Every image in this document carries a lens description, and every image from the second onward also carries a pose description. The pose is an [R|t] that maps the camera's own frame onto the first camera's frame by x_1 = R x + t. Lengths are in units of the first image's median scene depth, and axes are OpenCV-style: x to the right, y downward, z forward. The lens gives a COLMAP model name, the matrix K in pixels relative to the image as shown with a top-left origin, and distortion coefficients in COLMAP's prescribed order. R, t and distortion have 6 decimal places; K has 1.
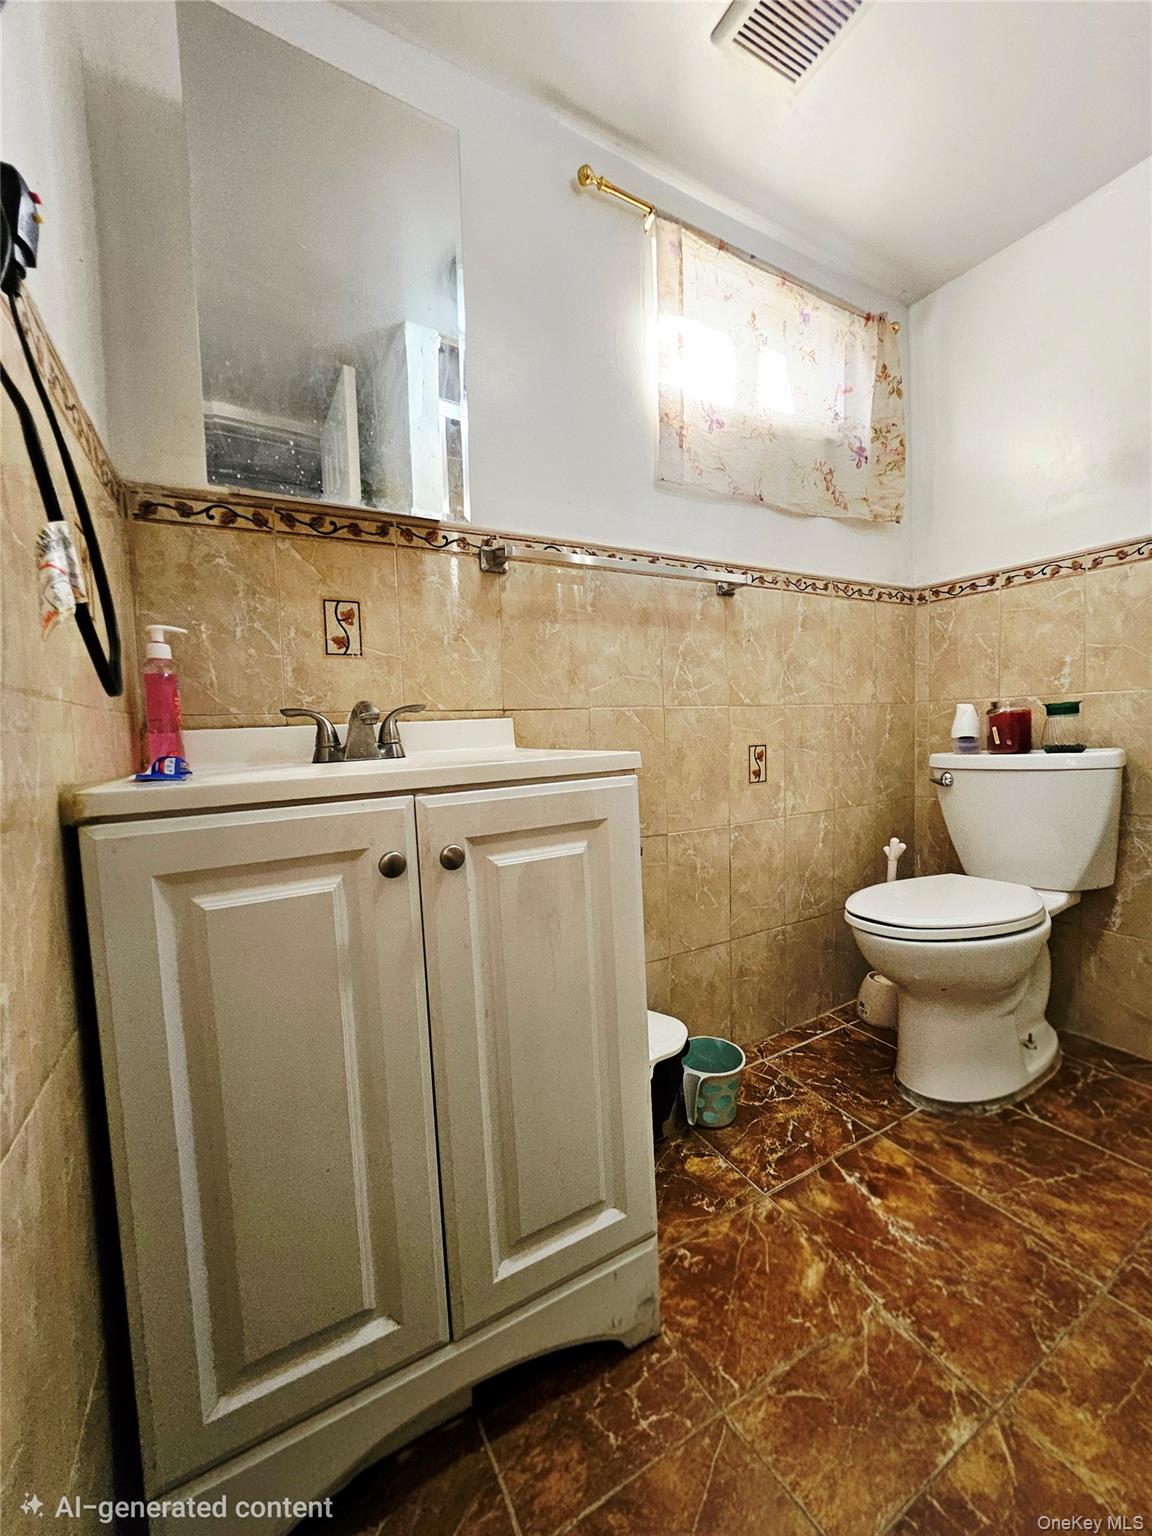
lens RADIAL K [[607.0, 0, 581.4], [0, 607.0, 775.3], [0, 0, 1]] dist [-0.005936, 0.000938]
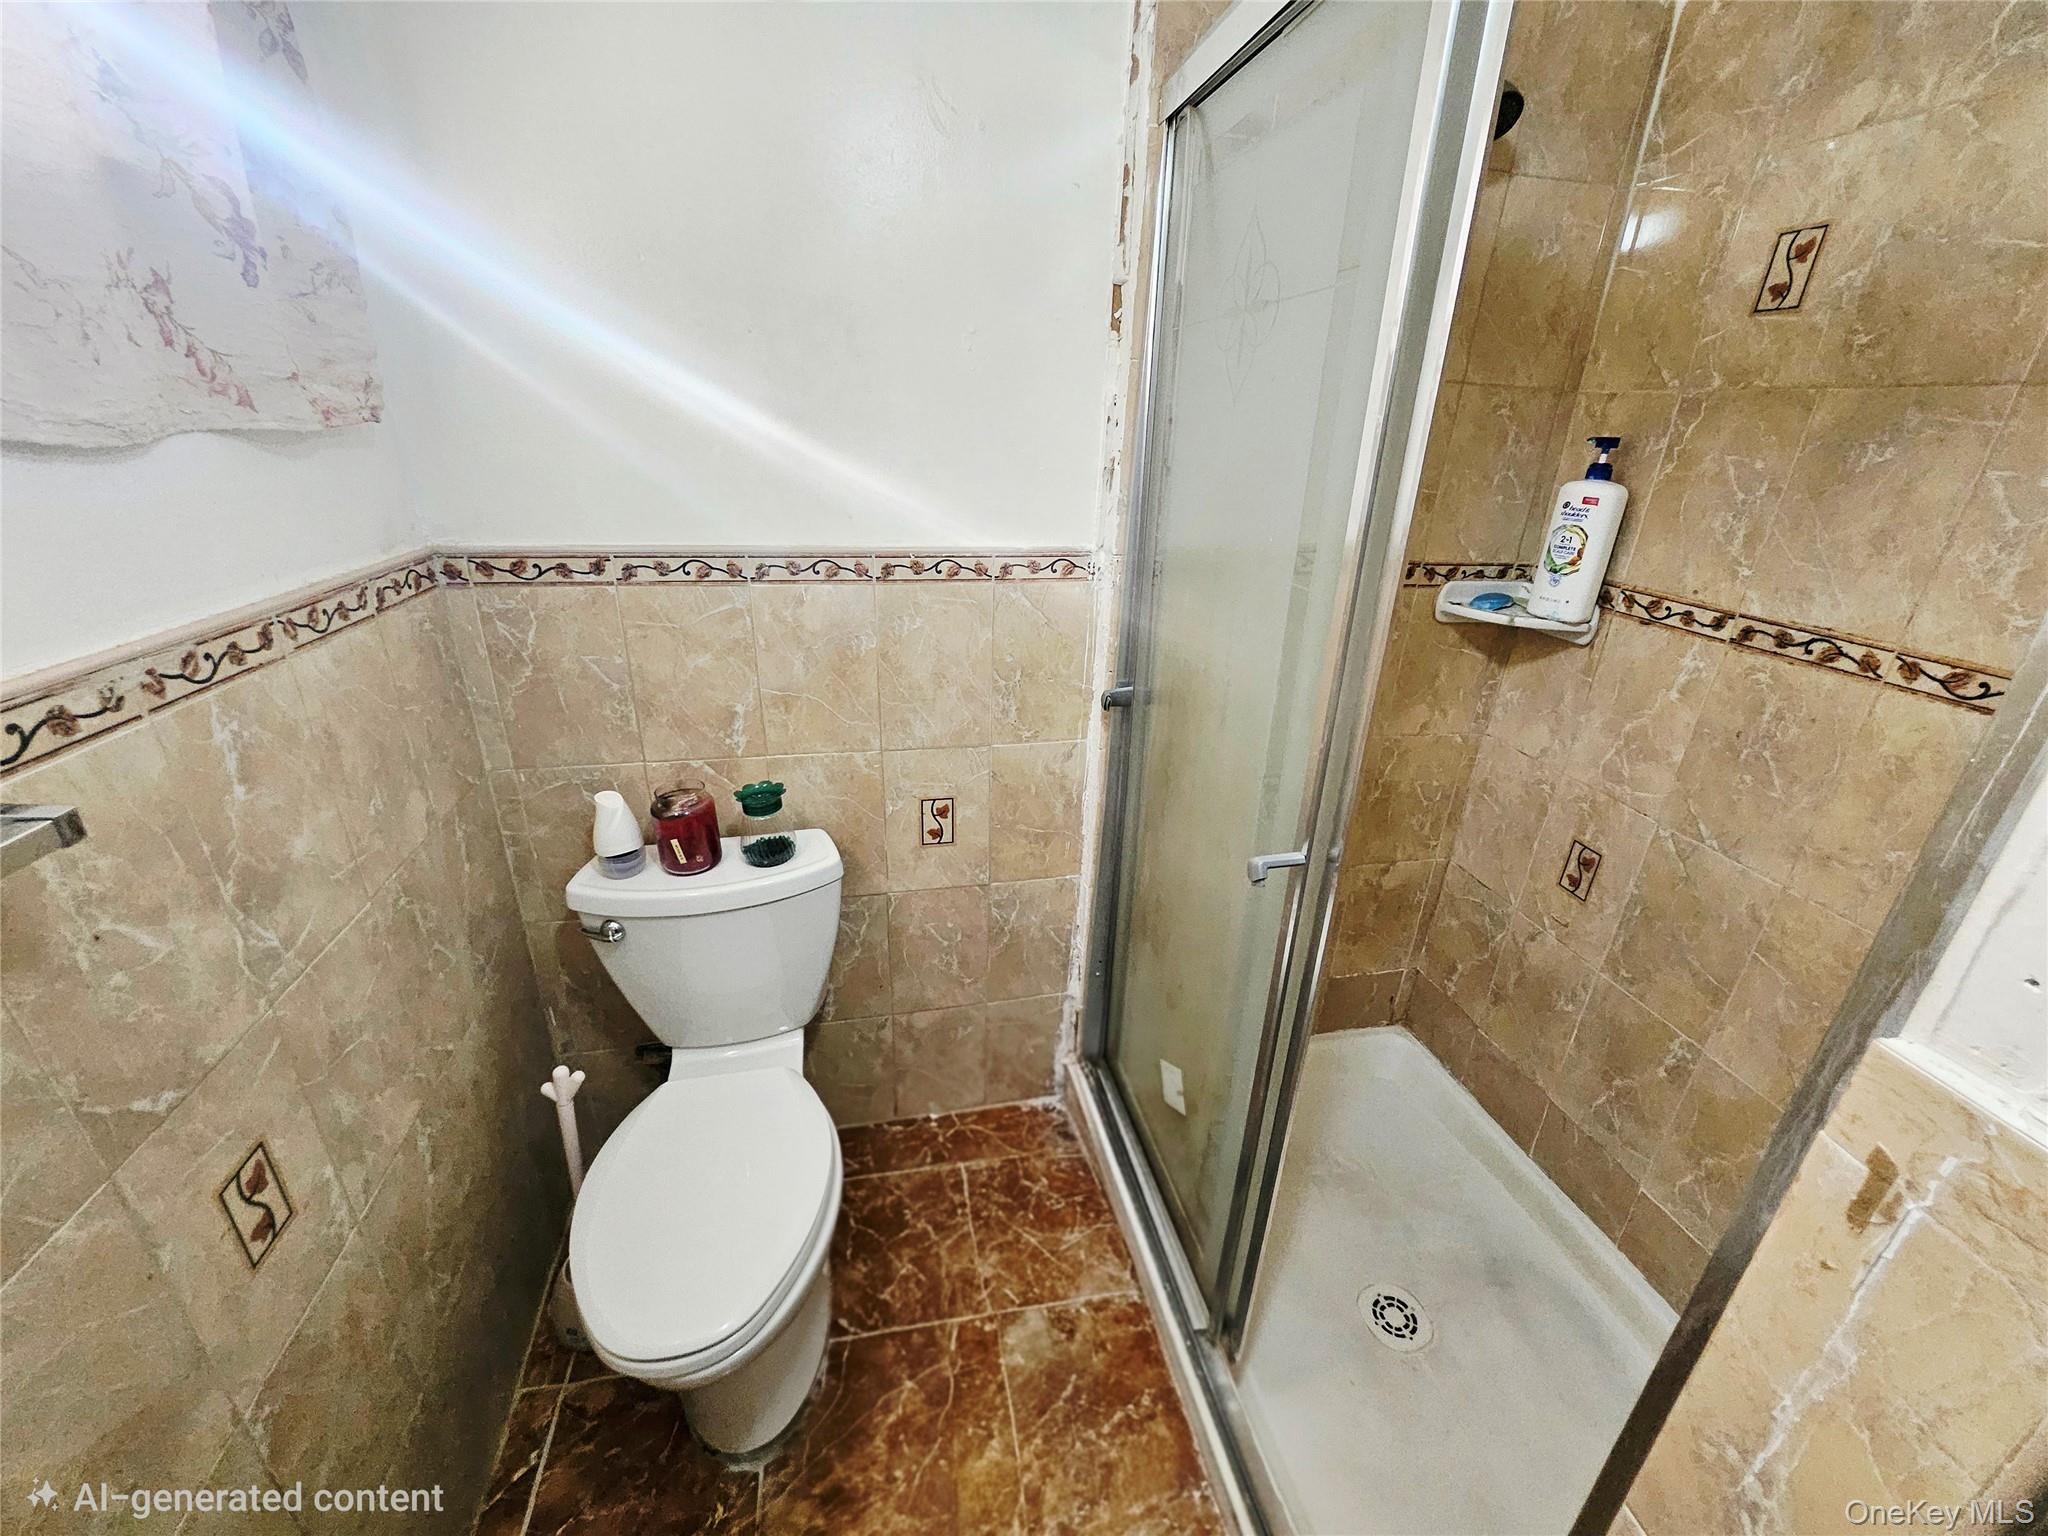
lens RADIAL K [[809.3, 0, 1019.0], [0, 809.3, 769.2], [0, 0, 1]] dist [-0.005936, 0.000938]
pose [[0.290364, -0.327758, 0.899035, 0.082261], [0.033698, 0.942432, 0.332695, -0.439114], [-0.956323, -0.066307, 0.284693, 0.480075]]
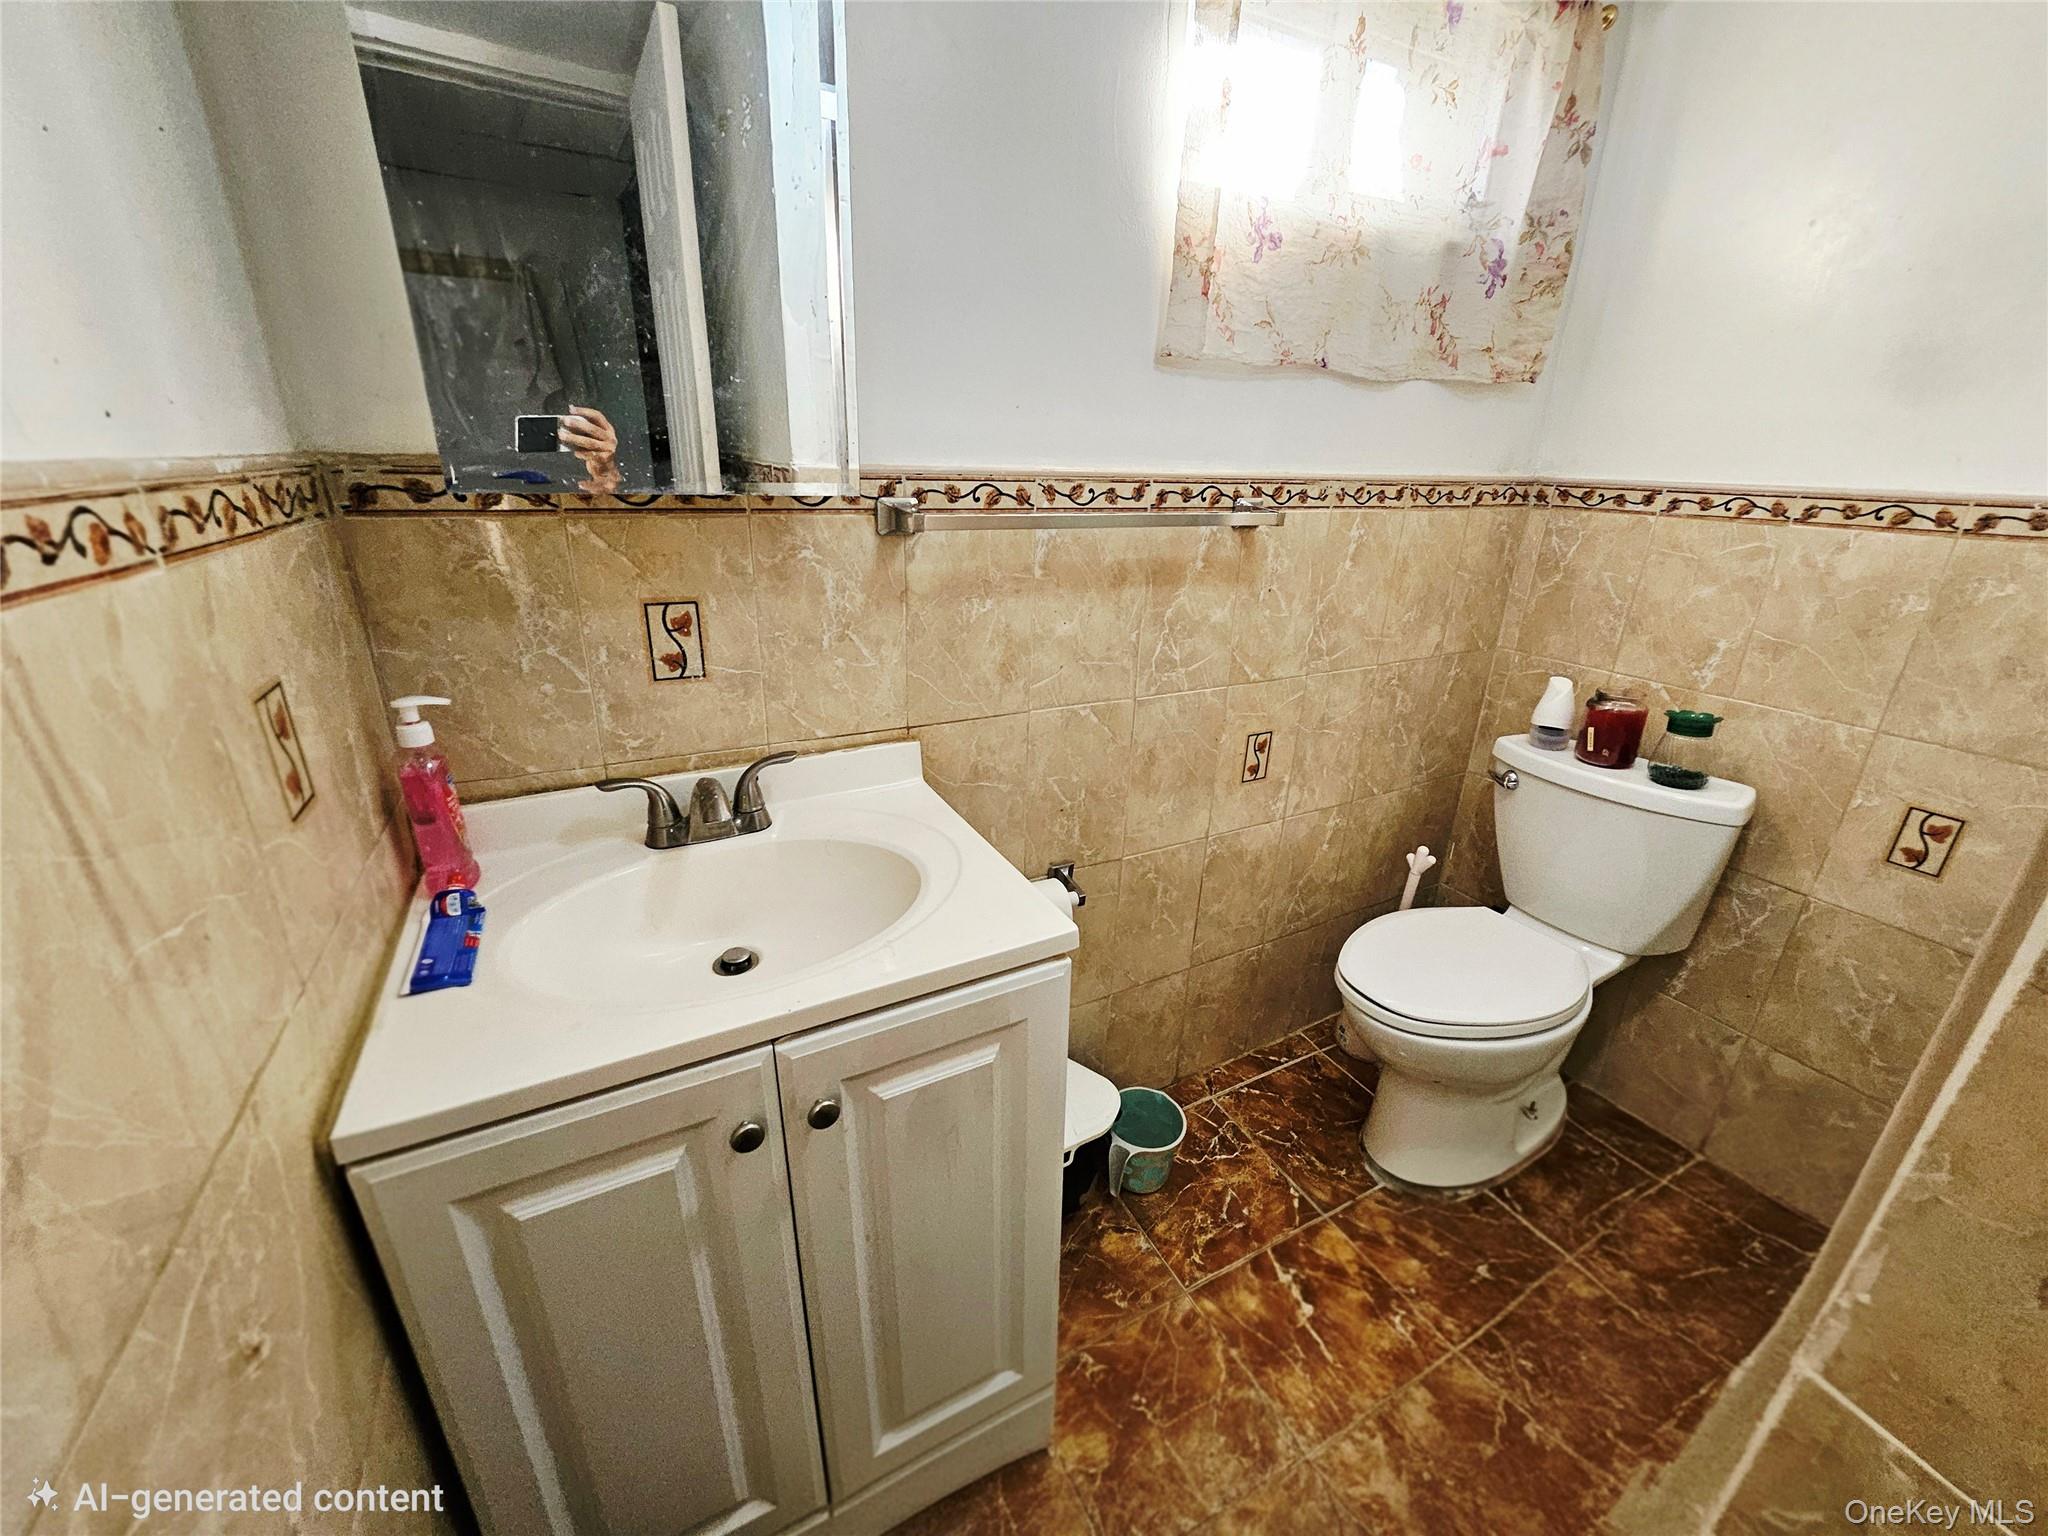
lens RADIAL K [[809.3, 0, 1021.6], [0, 809.3, 772.4], [0, 0, 1]] dist [-0.005936, 0.000938]
pose [[0.997895, 0.064828, 0.001982, 0.006822], [-0.062567, 0.954153, 0.292707, -0.290053], [0.017084, -0.292215, 0.956200, 0.058492]]
